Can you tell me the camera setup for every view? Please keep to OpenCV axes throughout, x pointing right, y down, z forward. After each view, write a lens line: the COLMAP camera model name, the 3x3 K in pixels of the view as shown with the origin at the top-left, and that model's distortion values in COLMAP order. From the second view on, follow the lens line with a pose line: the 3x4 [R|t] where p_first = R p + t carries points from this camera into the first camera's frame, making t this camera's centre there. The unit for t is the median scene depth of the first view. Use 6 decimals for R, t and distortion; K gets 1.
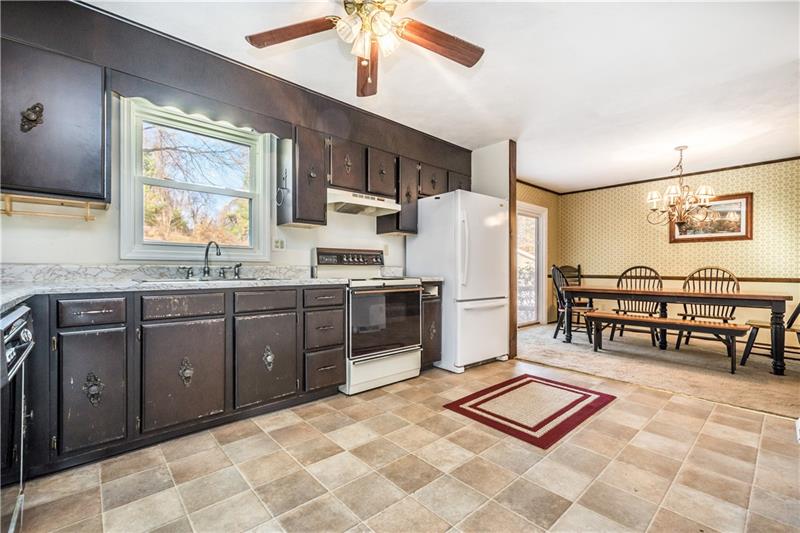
lens RADIAL K [[346.4, 0, 408.0], [0, 346.4, 268.6], [0, 0, 1]] dist [0.013927, -0.001613]
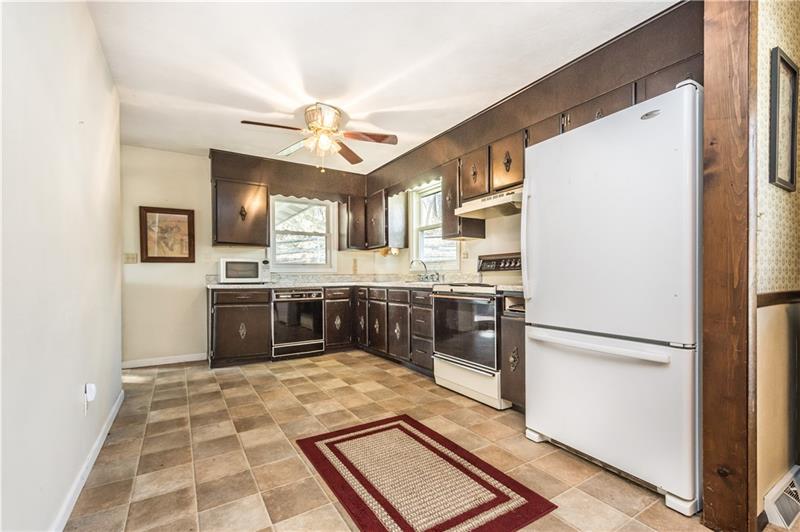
lens RADIAL K [[346.4, 0, 389.8], [0, 346.4, 275.8], [0, 0, 1]] dist [0.013927, -0.001613]
pose [[-0.191803, -0.004356, -0.981424, 1.251013], [0.010965, 0.999918, -0.006581, 0.010091], [0.981372, -0.012023, -0.191739, 1.334507]]
